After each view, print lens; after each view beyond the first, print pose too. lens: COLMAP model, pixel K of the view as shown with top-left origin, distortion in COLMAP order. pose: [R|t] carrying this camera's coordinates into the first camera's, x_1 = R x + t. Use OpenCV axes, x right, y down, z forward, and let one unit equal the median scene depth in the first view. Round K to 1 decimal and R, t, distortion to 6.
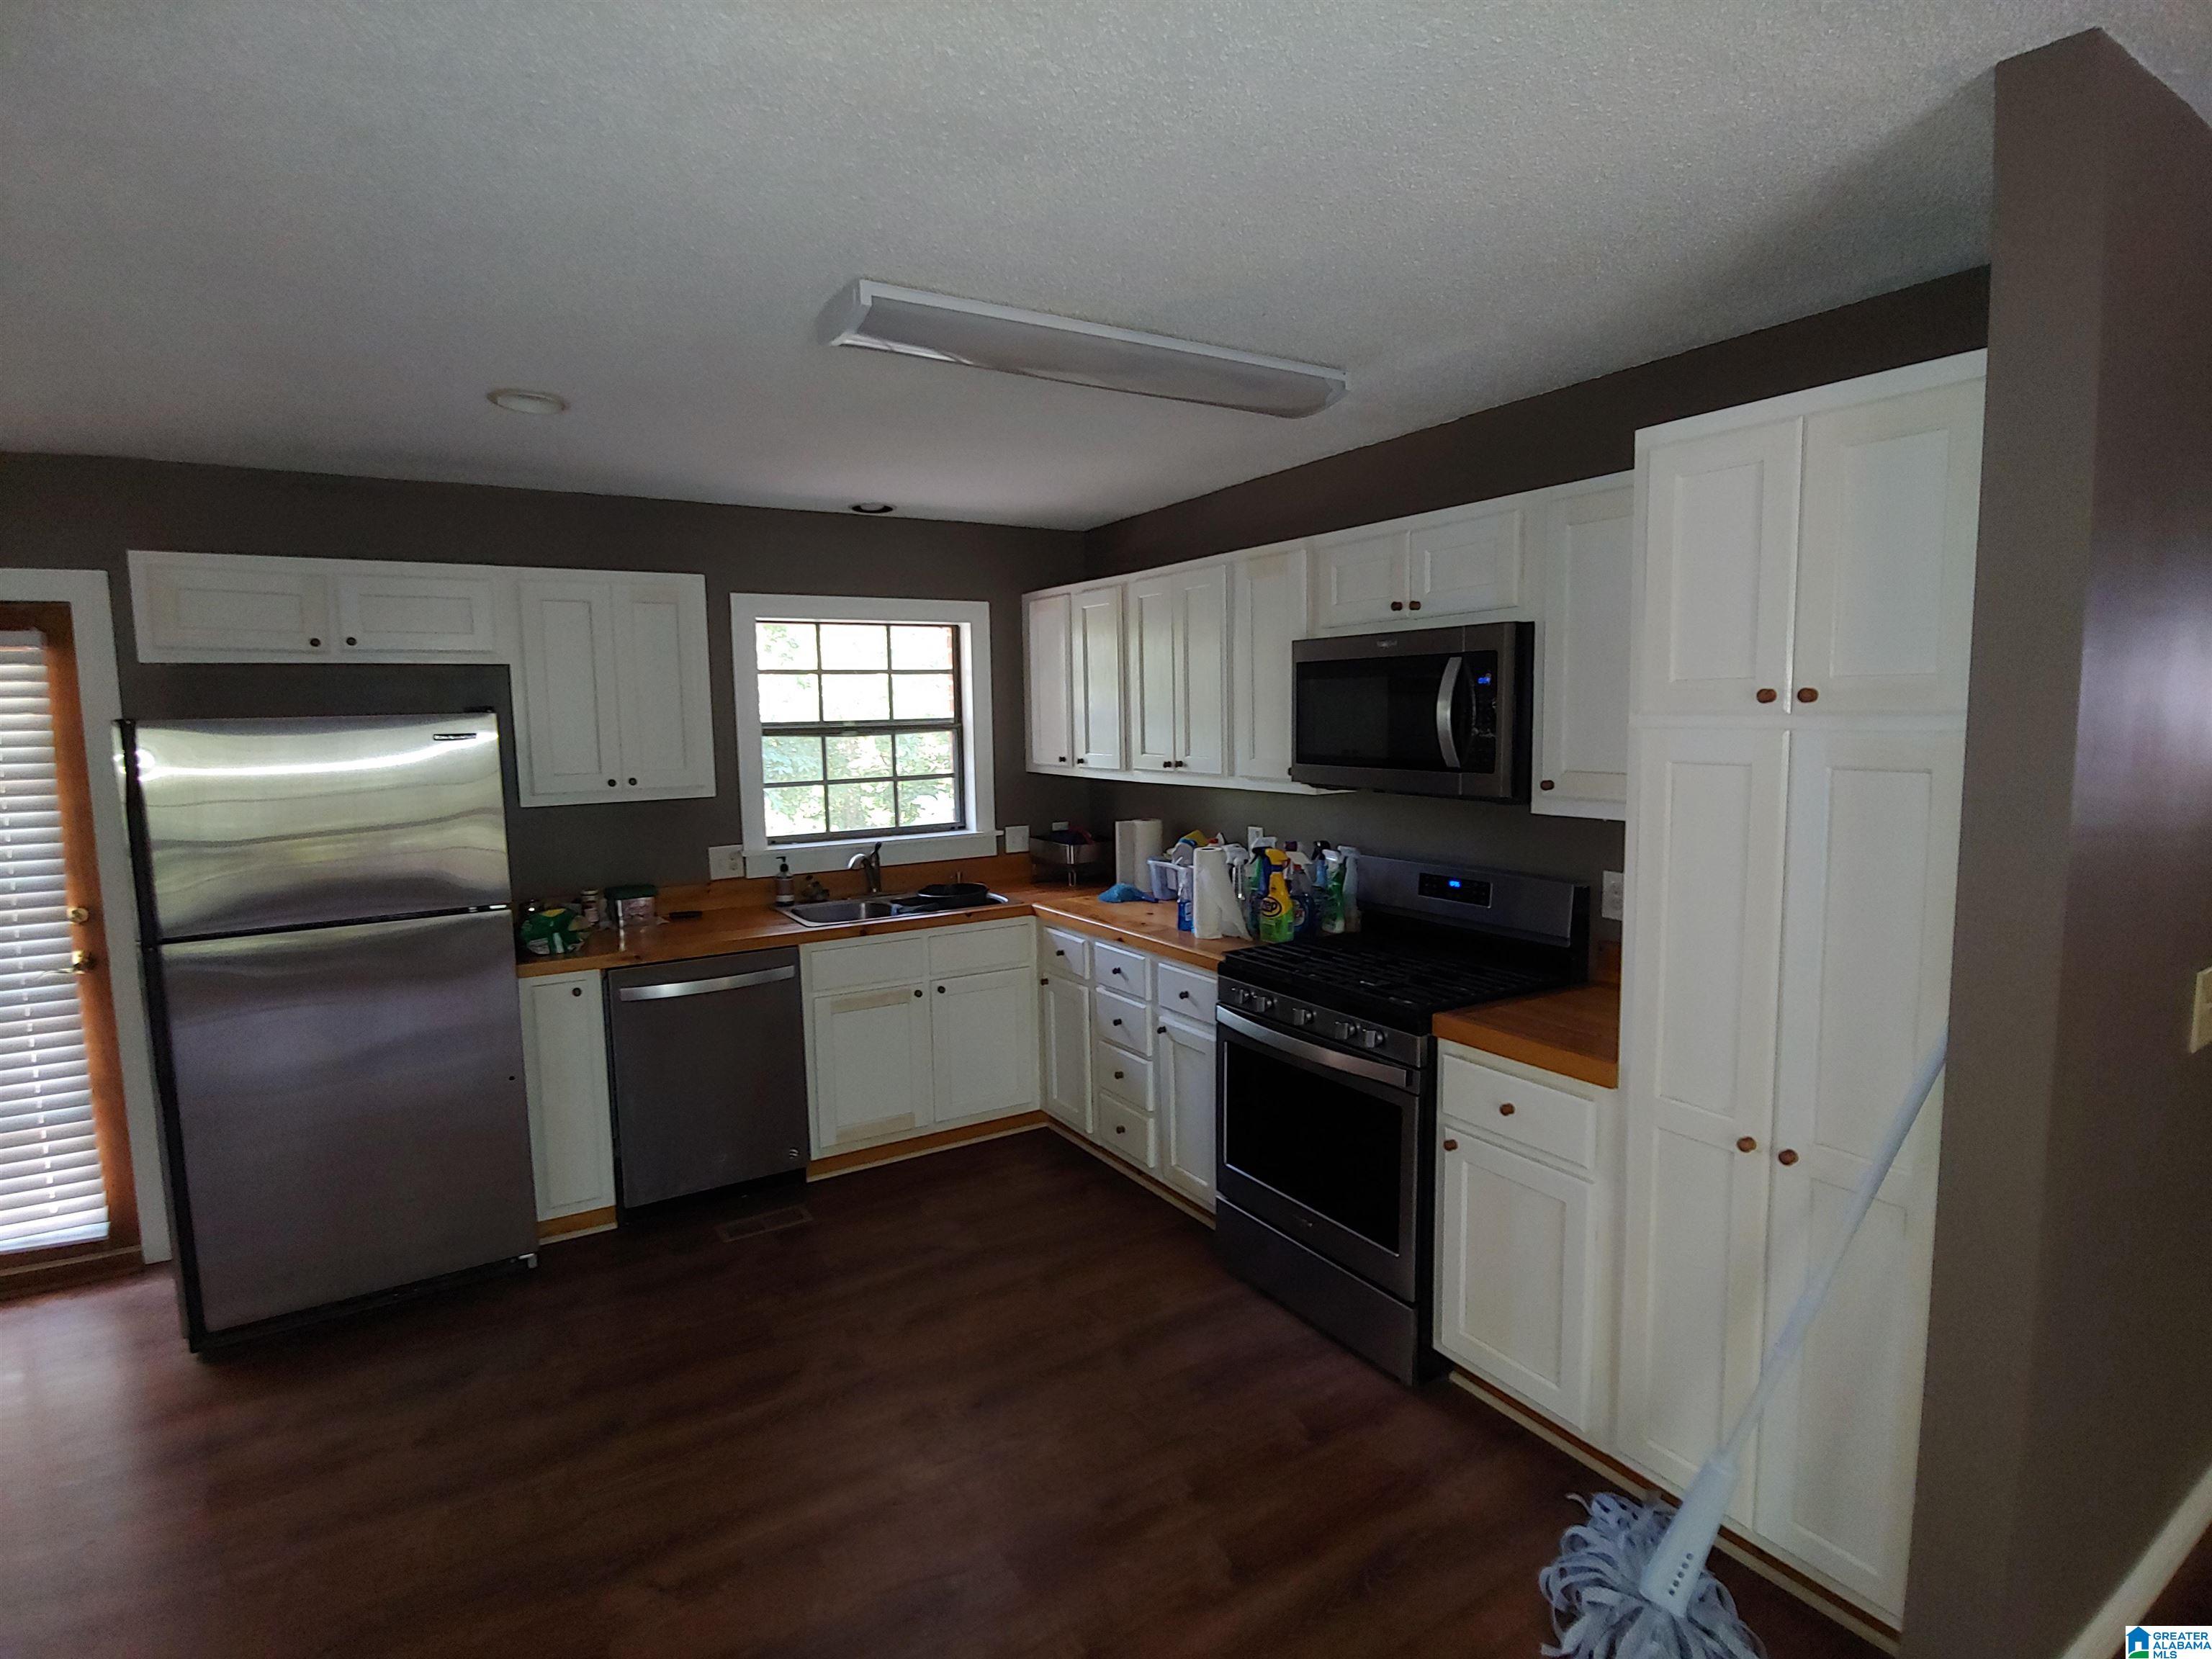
lens RADIAL K [[1107.1, 0, 1108.4], [0, 1107.1, 825.4], [0, 0, 1]] dist [-0.002295, -0.012812]
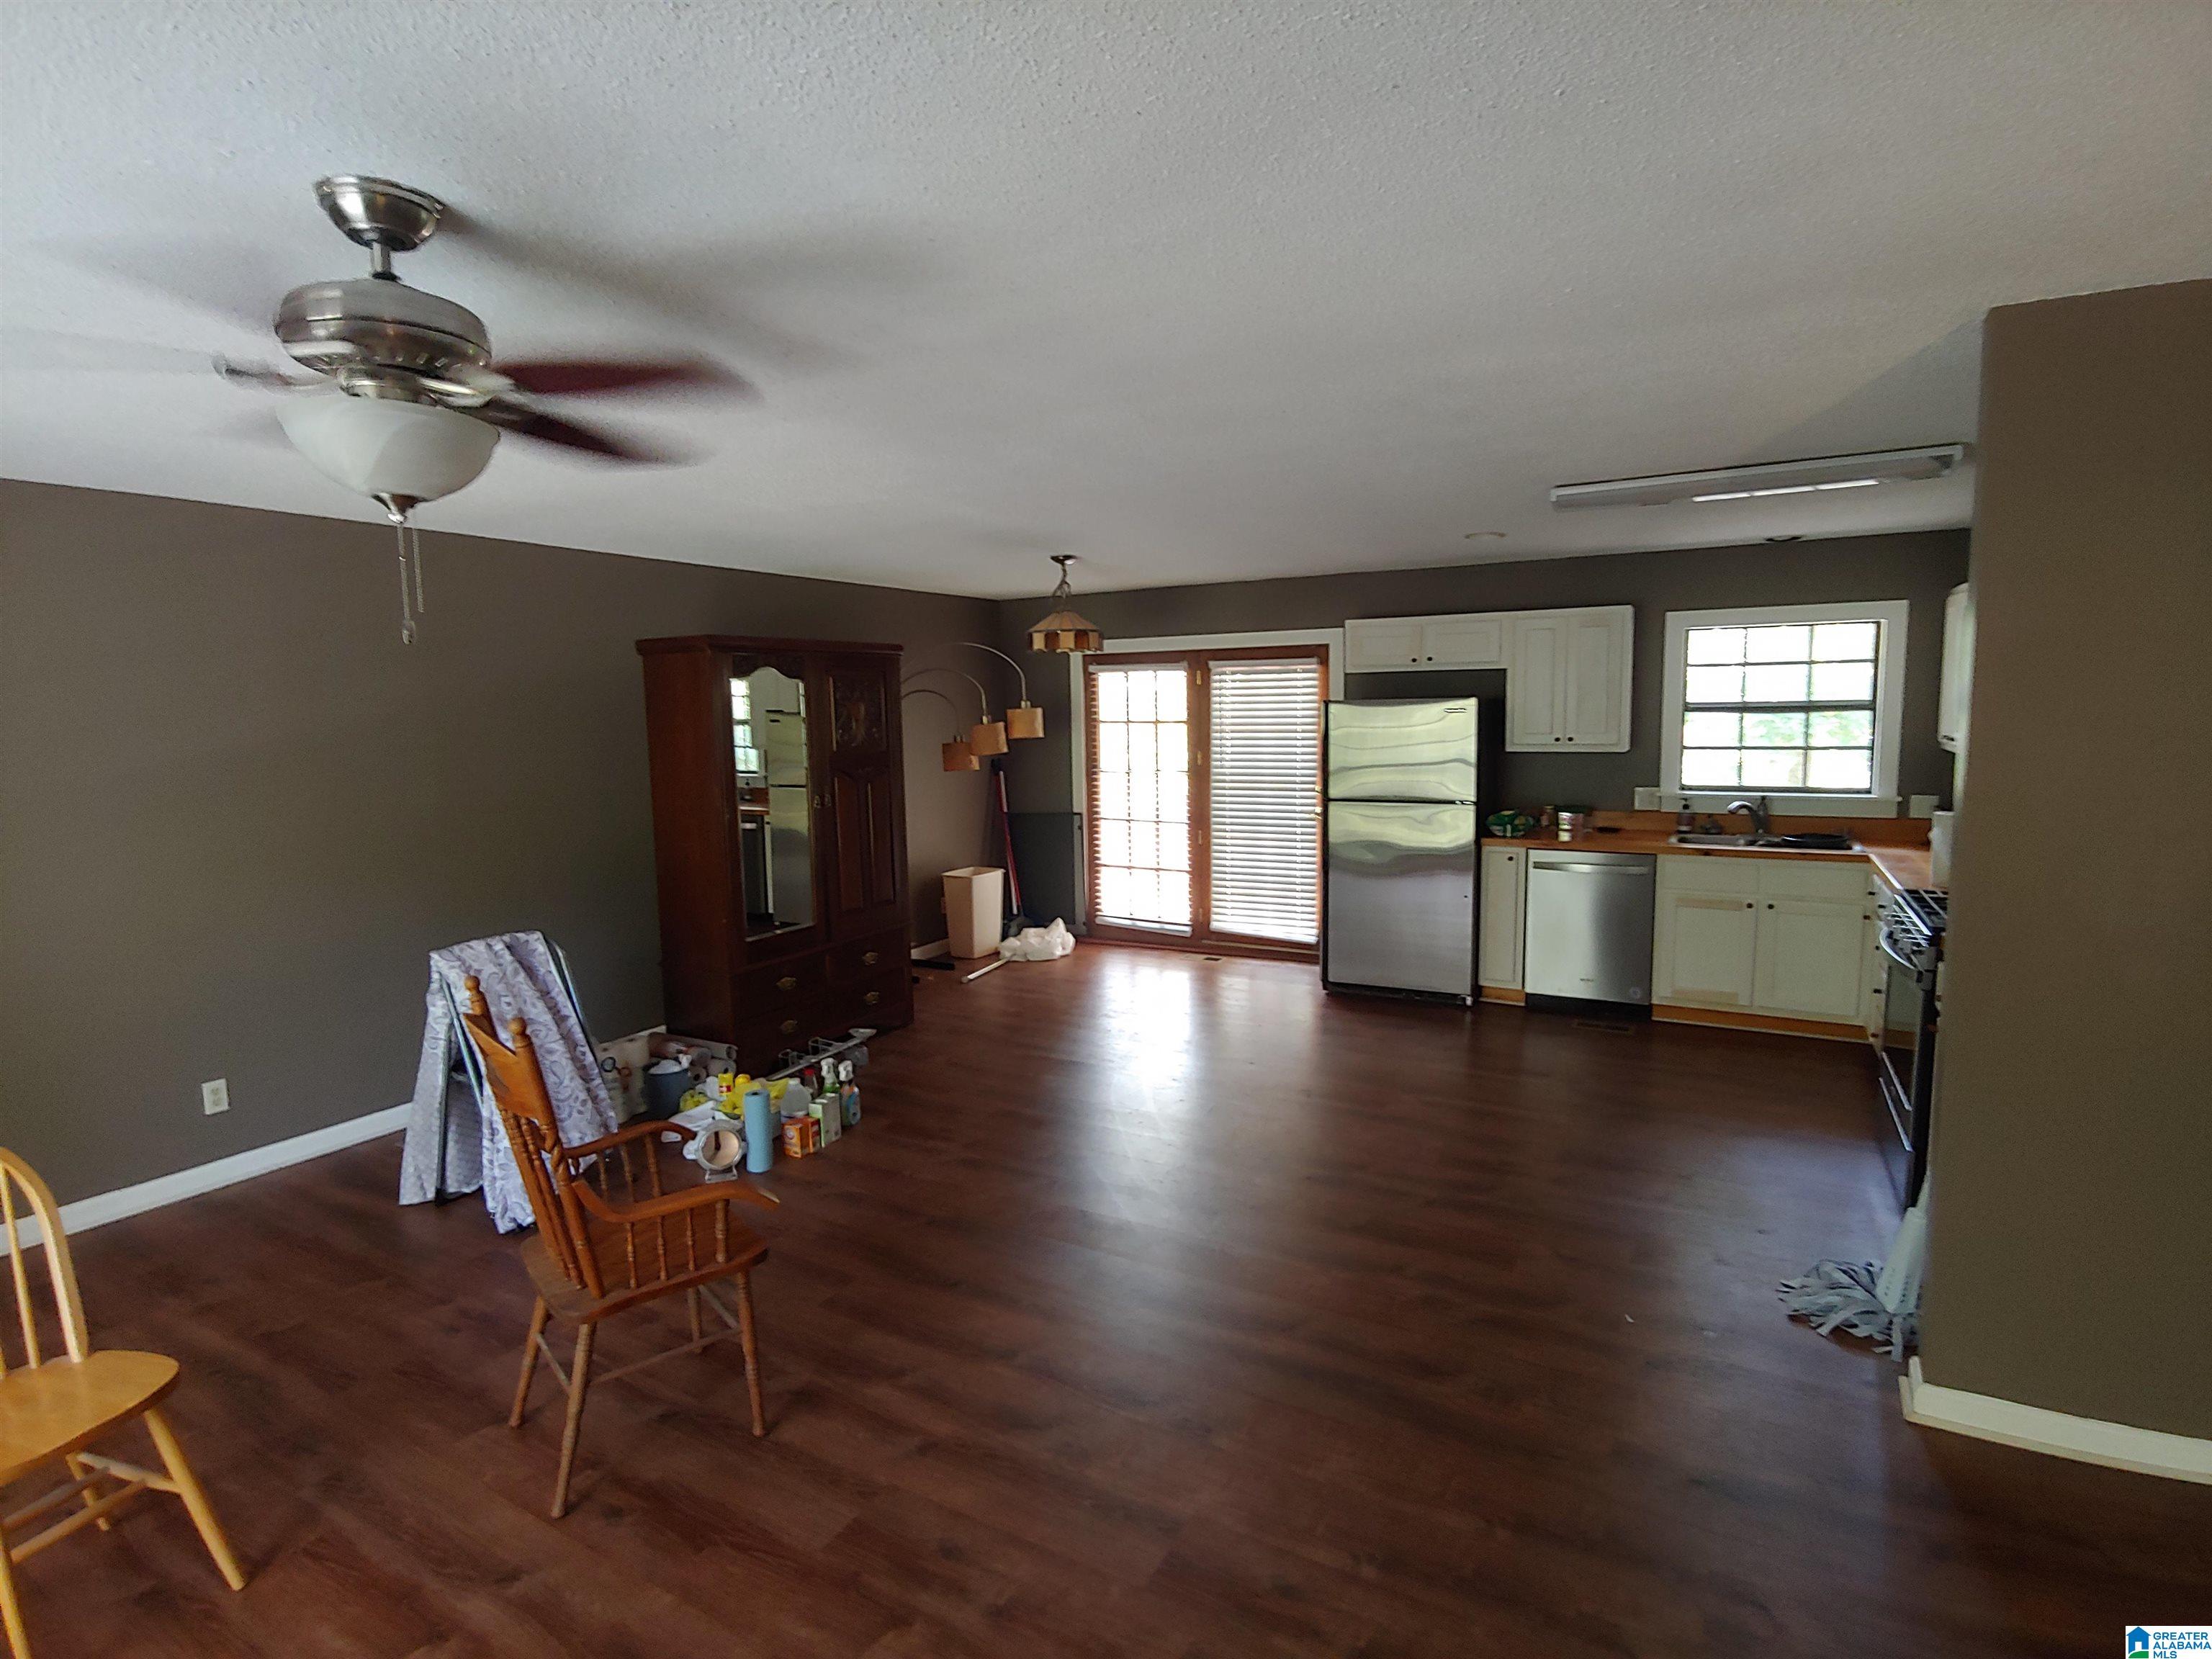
lens RADIAL K [[1107.1, 0, 1108.4], [0, 1107.1, 825.4], [0, 0, 1]] dist [-0.002295, -0.012812]
pose [[0.488225, 0.105782, -0.866283, 0.564344], [-0.079167, 0.993903, 0.076749, 0.012452], [0.869120, 0.031110, 0.493622, -0.324301]]
